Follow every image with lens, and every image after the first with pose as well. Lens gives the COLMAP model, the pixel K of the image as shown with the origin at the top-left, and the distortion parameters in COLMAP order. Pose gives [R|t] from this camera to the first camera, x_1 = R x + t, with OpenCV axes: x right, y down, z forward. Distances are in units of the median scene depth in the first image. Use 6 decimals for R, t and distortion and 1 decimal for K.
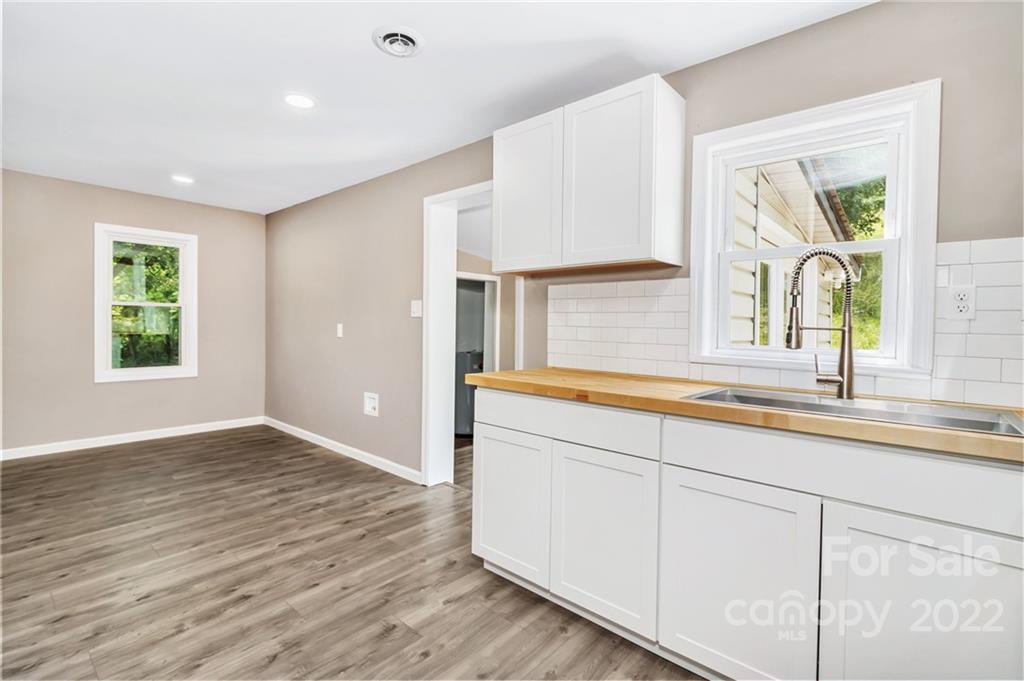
lens RADIAL K [[462.1, 0, 536.4], [0, 462.1, 329.0], [0, 0, 1]] dist [-0.018504, -0.000129]
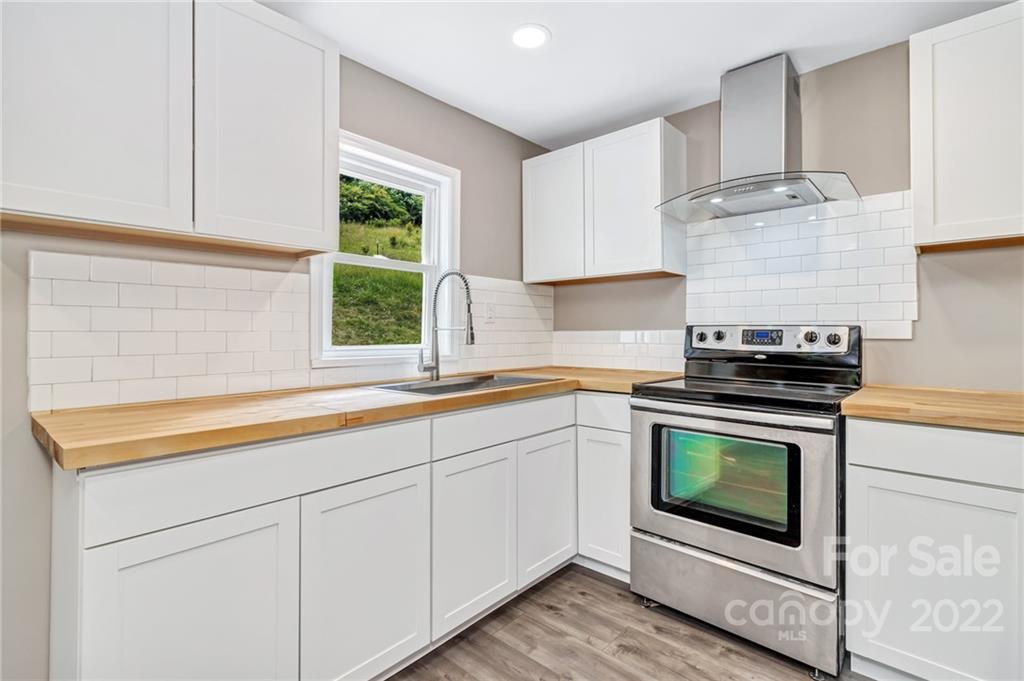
lens RADIAL K [[478.0, 0, 506.6], [0, 478.0, 331.4], [0, 0, 1]] dist [0.001131, 0.000413]
pose [[0.043417, -0.016455, 0.998922, -0.691062], [0.016055, 0.999747, 0.015770, -0.009516], [-0.998928, 0.015353, 0.043670, 0.673029]]
